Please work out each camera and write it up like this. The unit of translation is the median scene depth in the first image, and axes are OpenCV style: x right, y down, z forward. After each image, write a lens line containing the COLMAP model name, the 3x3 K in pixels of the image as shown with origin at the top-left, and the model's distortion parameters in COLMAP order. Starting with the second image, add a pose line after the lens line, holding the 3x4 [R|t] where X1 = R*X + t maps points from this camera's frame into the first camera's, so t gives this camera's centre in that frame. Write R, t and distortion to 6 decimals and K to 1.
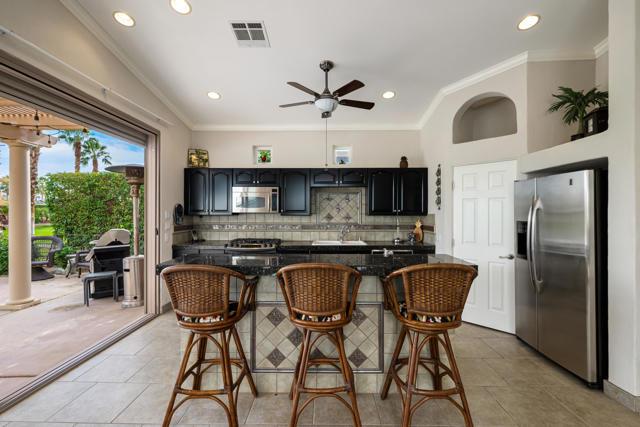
lens RADIAL K [[283.1, 0, 319.3], [0, 283.1, 212.5], [0, 0, 1]] dist [0.000483, -0.000064]
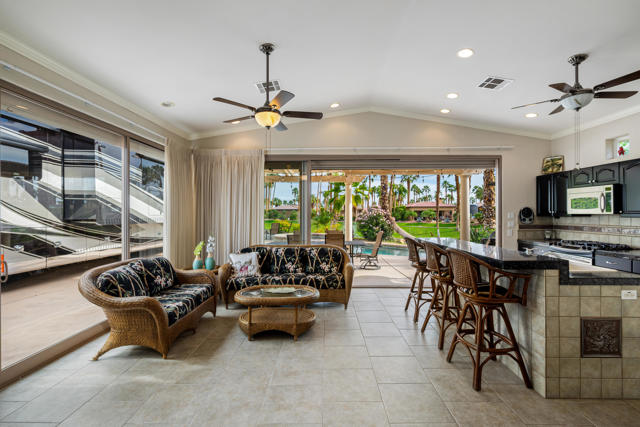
lens RADIAL K [[285.2, 0, 320.0], [0, 285.2, 213.5], [0, 0, 1]] dist [0.001910, 0.000371]
pose [[-0.007718, -0.003110, -0.999965, 0.730658], [0.002220, 0.999993, -0.003127, 0.000116], [0.999968, -0.002244, -0.007711, 0.104947]]
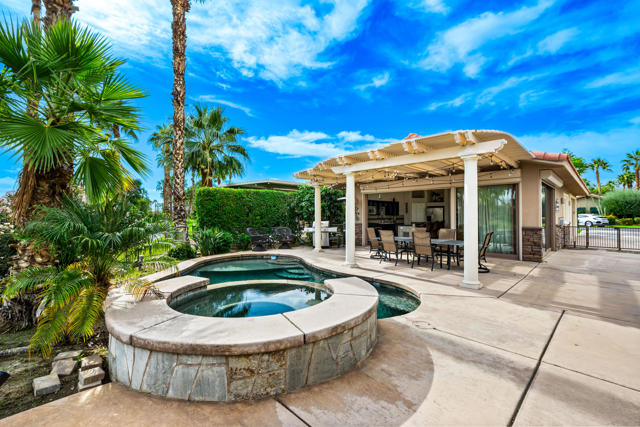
lens RADIAL K [[282.3, 0, 326.1], [0, 282.3, 185.4], [0, 0, 1]] dist [-0.002155, 0.000064]
pose [[0.683996, 0.077599, 0.725347, -2.875366], [0.002422, 0.994079, -0.108632, 0.019801], [-0.729482, 0.076060, 0.679758, -0.785705]]
